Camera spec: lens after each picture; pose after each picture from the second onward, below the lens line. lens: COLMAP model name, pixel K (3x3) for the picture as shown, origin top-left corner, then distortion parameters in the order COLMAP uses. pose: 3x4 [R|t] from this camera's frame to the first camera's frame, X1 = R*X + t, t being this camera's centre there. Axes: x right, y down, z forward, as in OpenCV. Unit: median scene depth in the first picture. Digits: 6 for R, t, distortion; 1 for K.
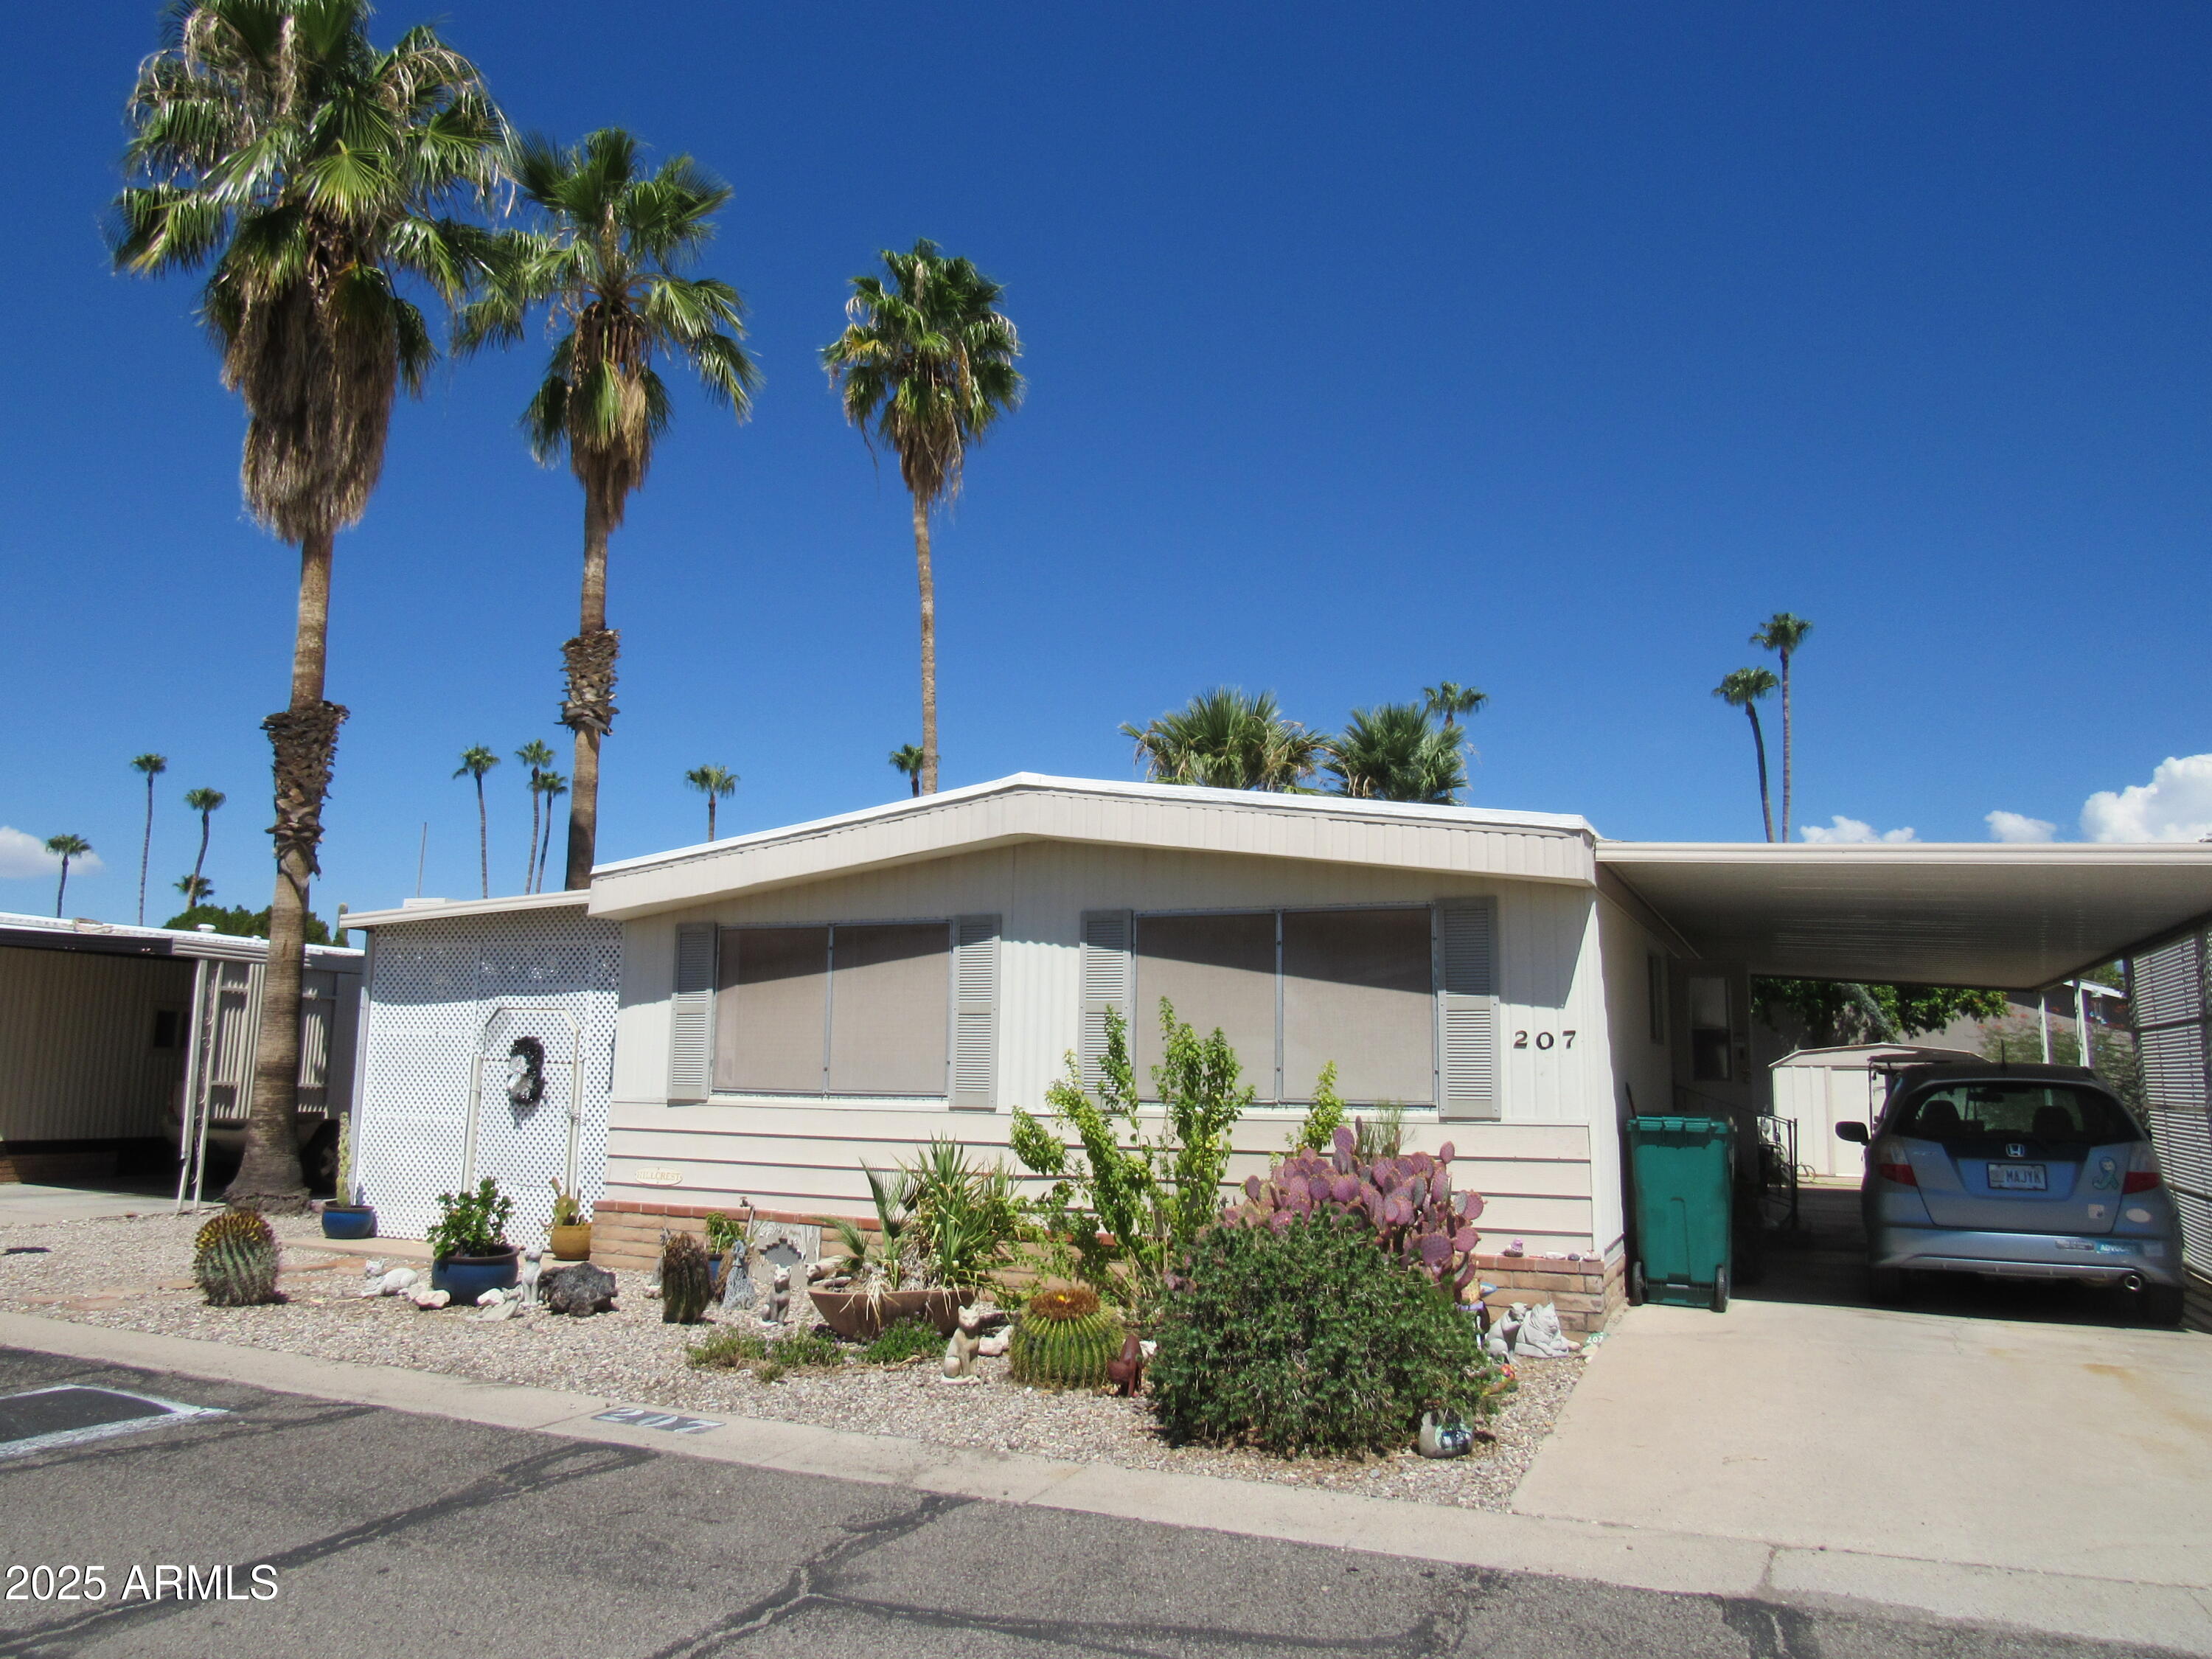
lens RADIAL K [[1566.0, 0, 1105.8], [0, 1566.0, 837.4], [0, 0, 1]] dist [-0.022495, 0.000901]
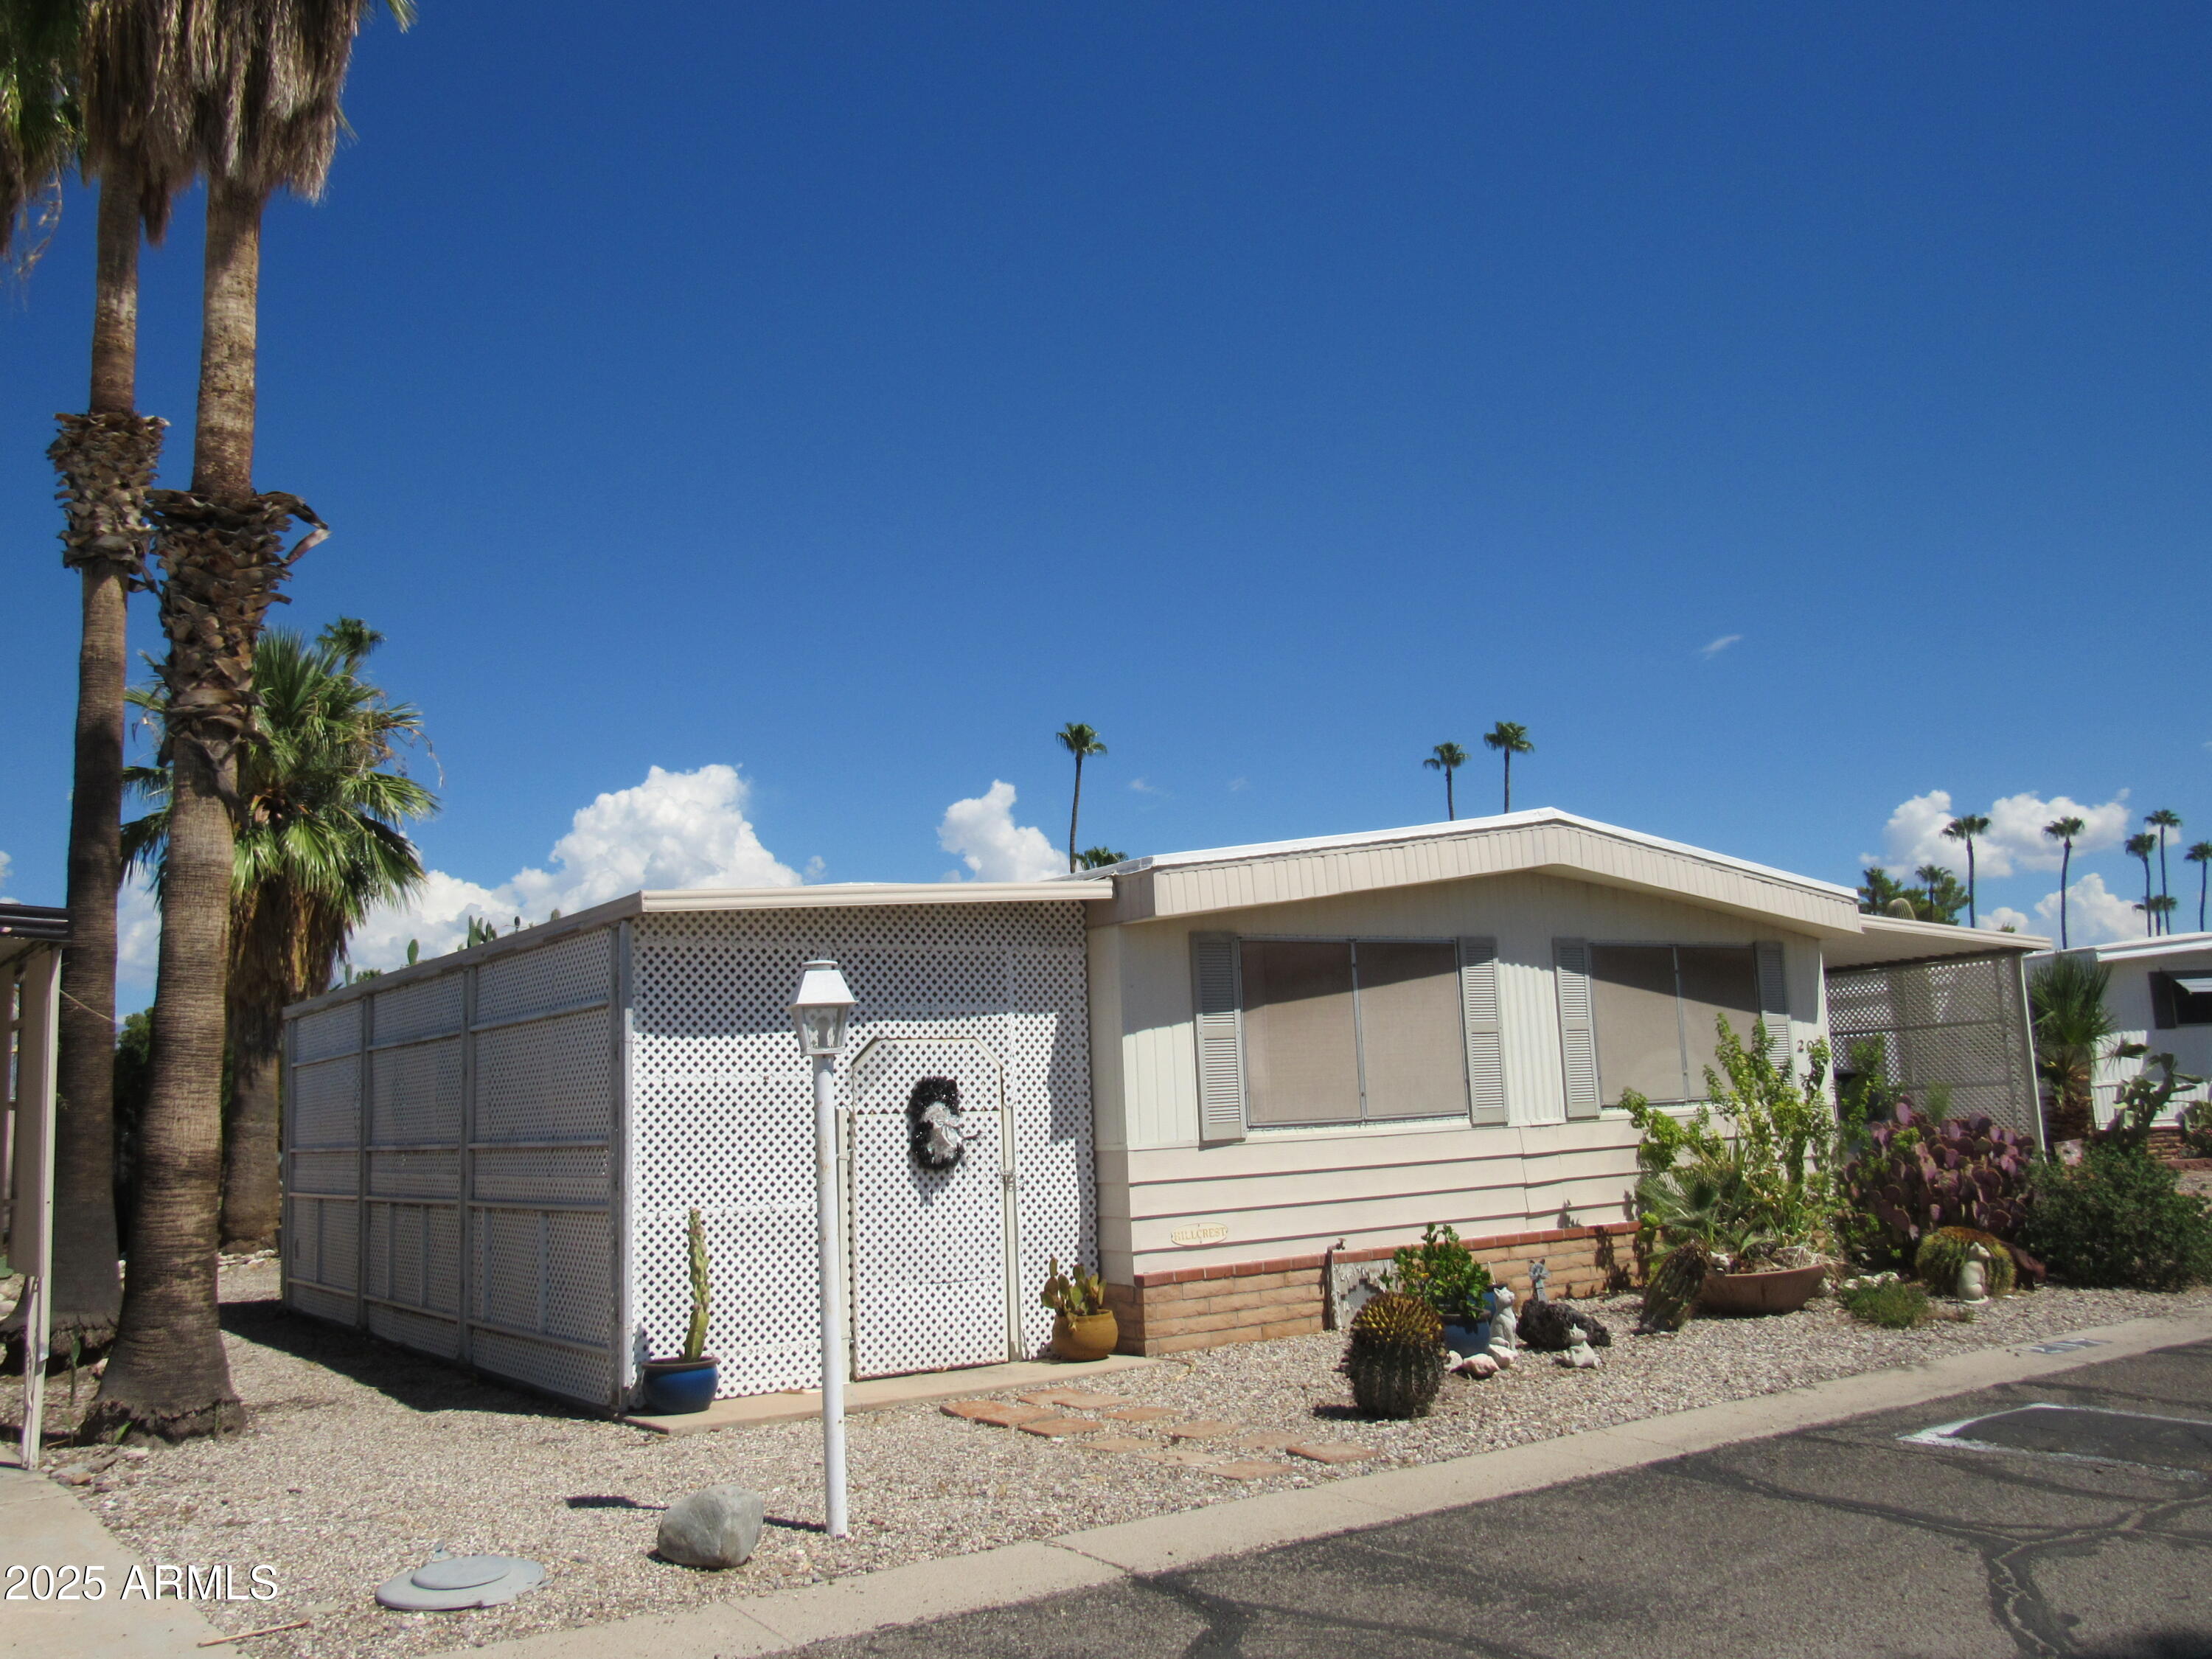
lens RADIAL K [[1880.4, 0, 1106.0], [0, 1880.4, 829.5], [0, 0, 1]] dist [0.003815, -0.000016]
pose [[0.524782, 0.087712, 0.846705, -1.187782], [-0.070815, 0.995728, -0.059258, 0.065511], [-0.848286, -0.028862, 0.528752, 0.522063]]
